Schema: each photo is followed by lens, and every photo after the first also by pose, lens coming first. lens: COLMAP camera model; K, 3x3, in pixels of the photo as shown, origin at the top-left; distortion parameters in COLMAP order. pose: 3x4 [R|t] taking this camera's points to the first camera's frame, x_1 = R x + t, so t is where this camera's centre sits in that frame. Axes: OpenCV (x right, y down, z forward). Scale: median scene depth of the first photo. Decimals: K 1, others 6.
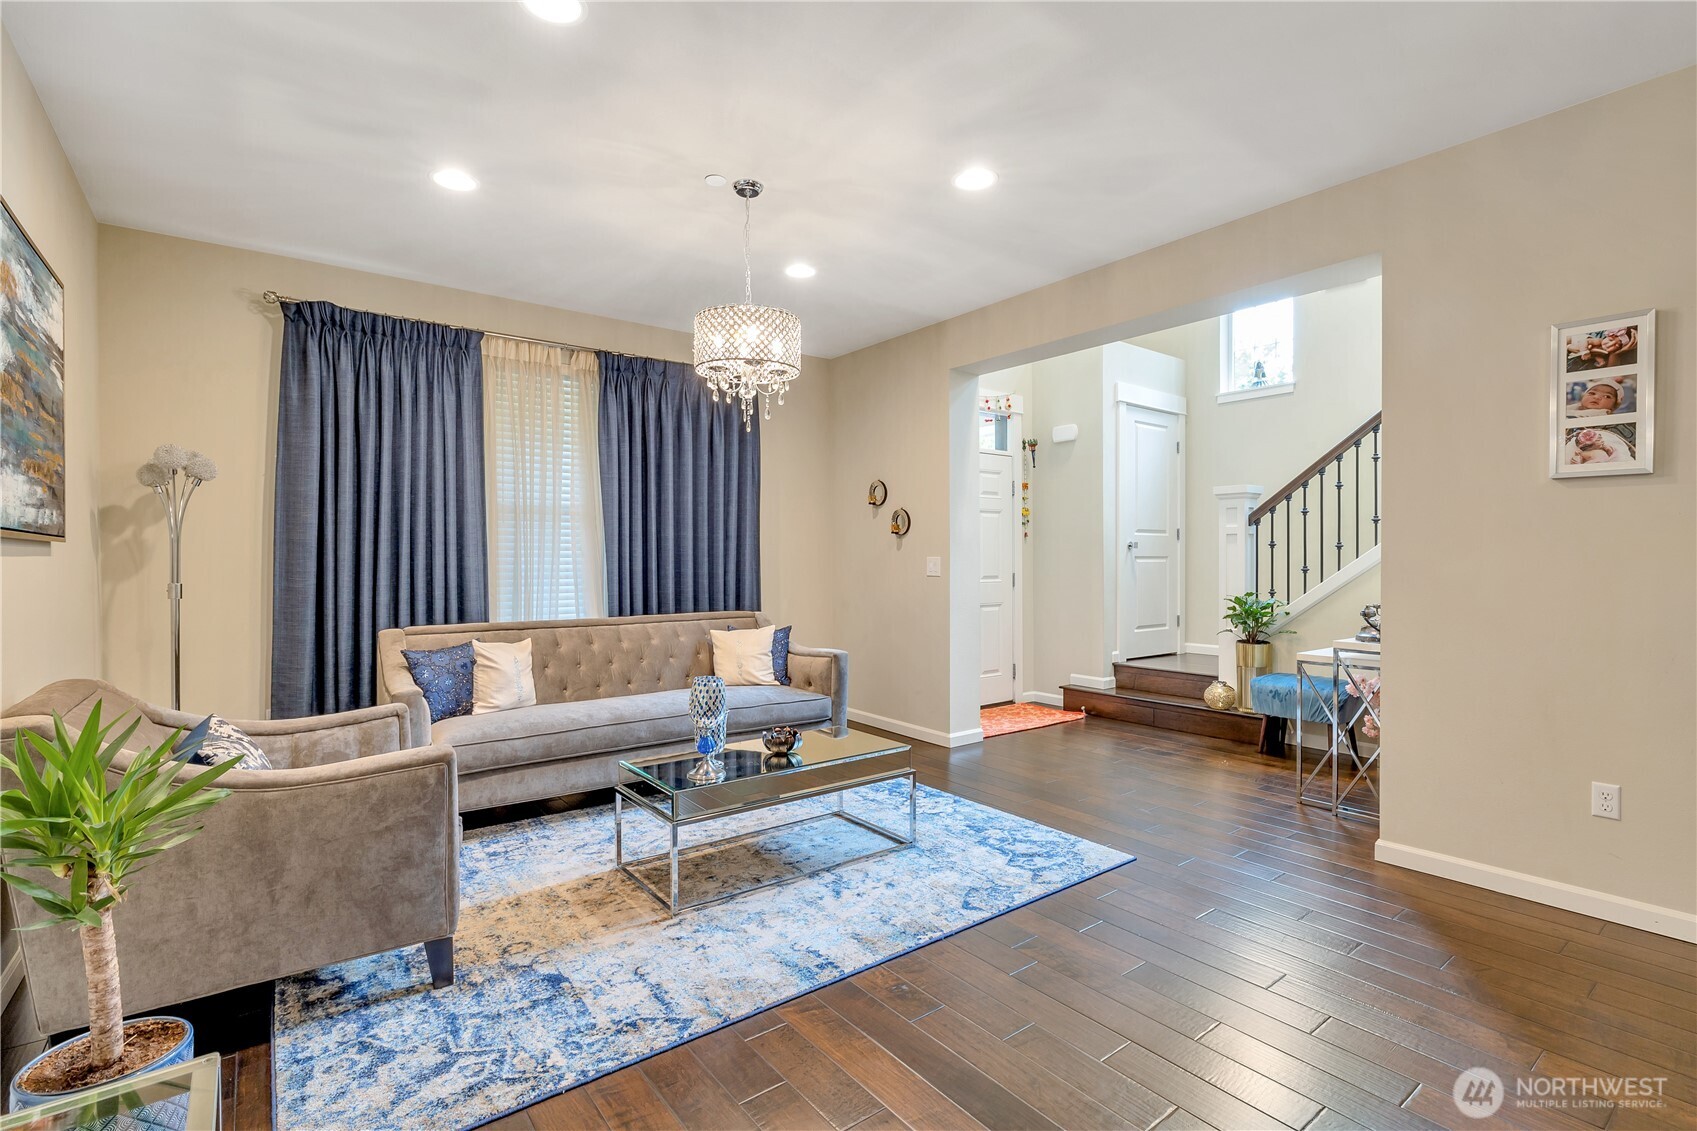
lens RADIAL K [[788.3, 0, 830.4], [0, 788.3, 577.0], [0, 0, 1]] dist [-0.016602, -0.000253]
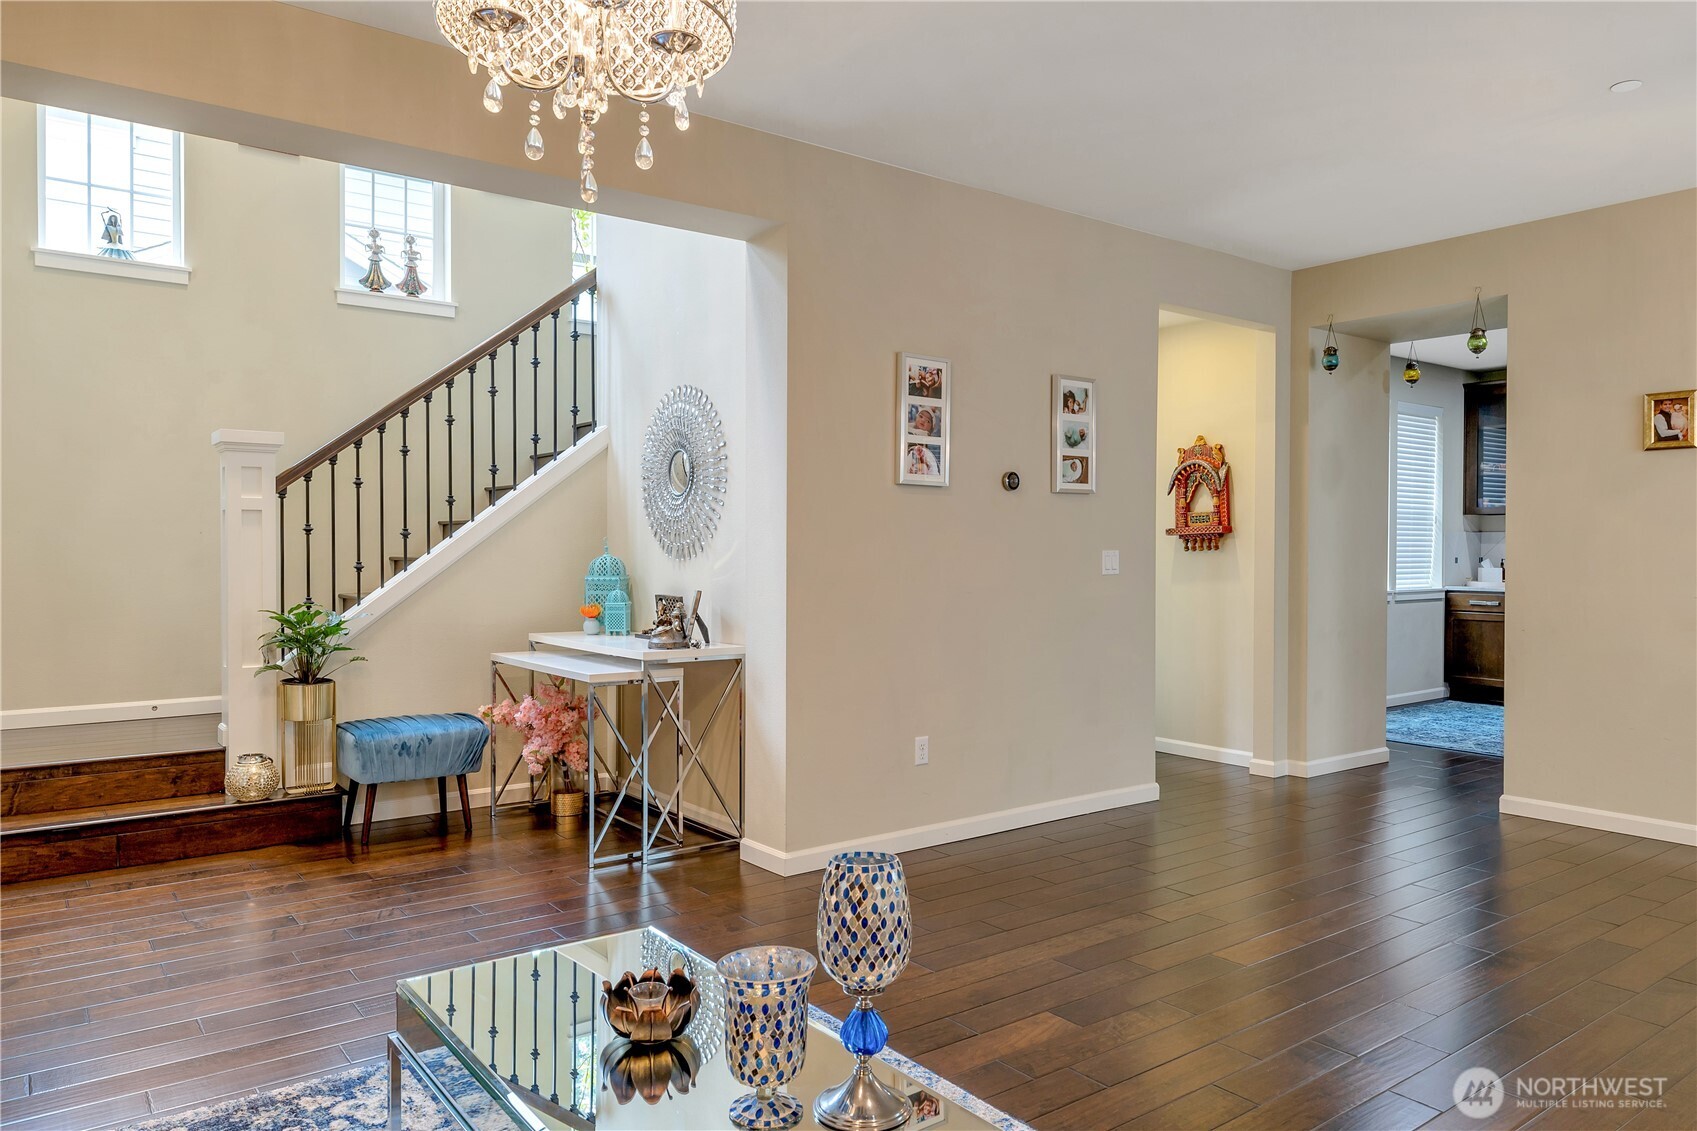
lens RADIAL K [[1142.4, 0, 848.5], [0, 1142.4, 565.5], [0, 0, 1]] dist [0.002276, 0.001792]
pose [[-0.015037, -0.011237, 0.999824, -0.652367], [0.018790, 0.999757, 0.011519, -0.022159], [-0.999710, 0.018960, -0.014822, 0.932994]]
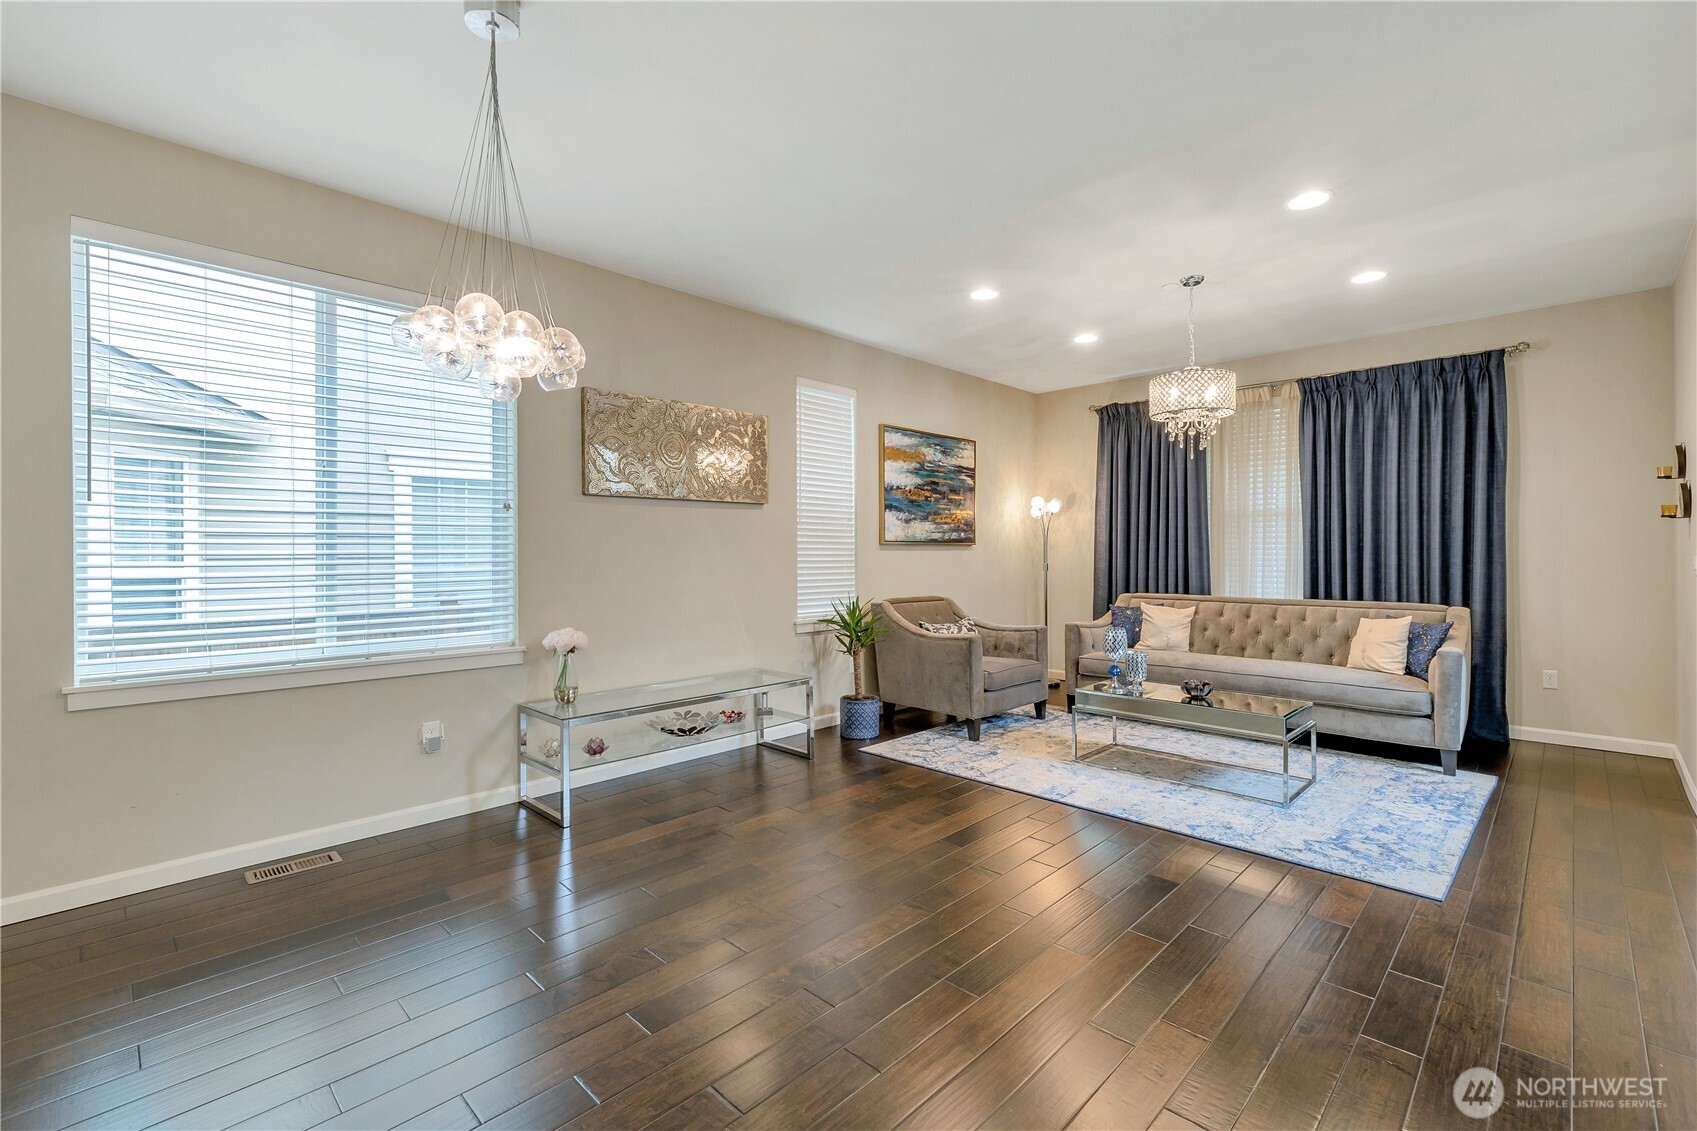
lens RADIAL K [[719.2, 0, 848.4], [0, 719.2, 557.0], [0, 0, 1]] dist [0.001658, -0.000015]
pose [[0.145291, 0.007176, -0.989363, 1.071306], [-0.019807, 0.999794, 0.004343, -0.007764], [0.989191, 0.018965, 0.145404, 0.236322]]
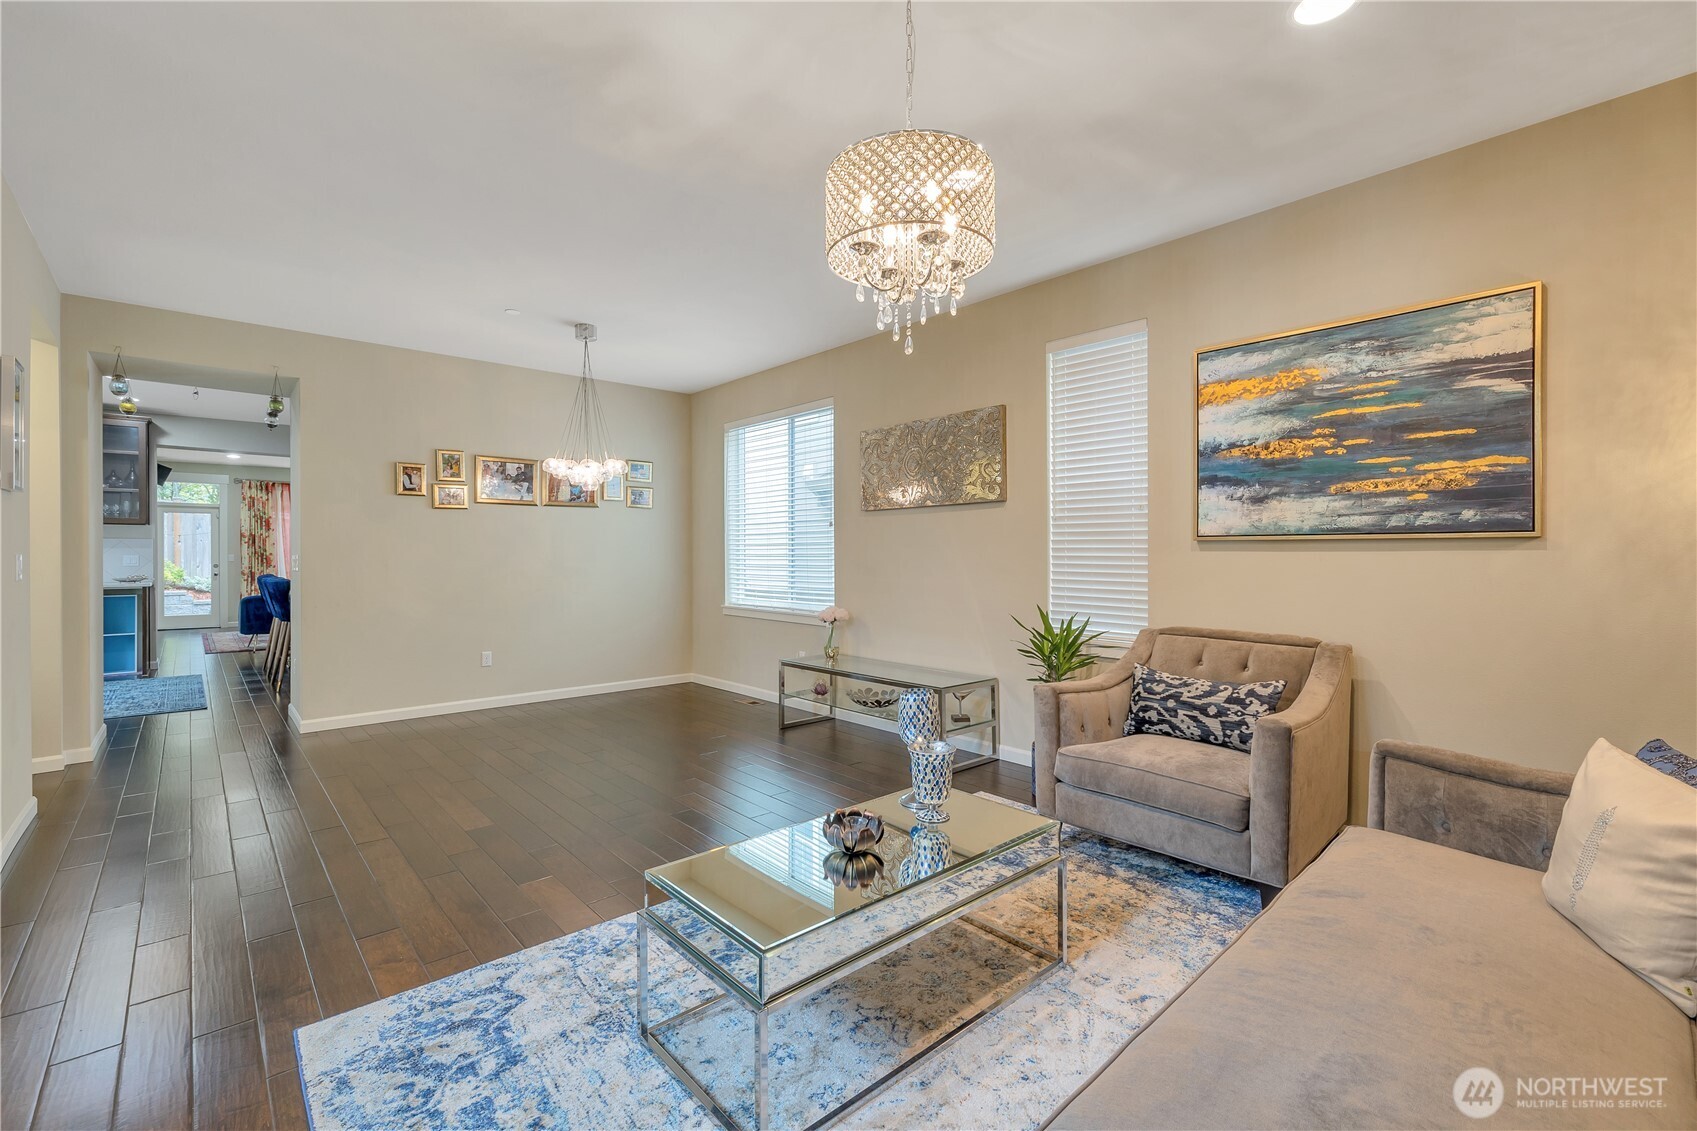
lens RADIAL K [[719.2, 0, 848.4], [0, 719.2, 557.0], [0, 0, 1]] dist [0.001658, -0.000015]
pose [[-0.994466, 0.004125, -0.104979, 0.005457], [0.001190, 0.999607, 0.027999, -0.039983], [0.105053, 0.027719, -0.994080, 1.613706]]
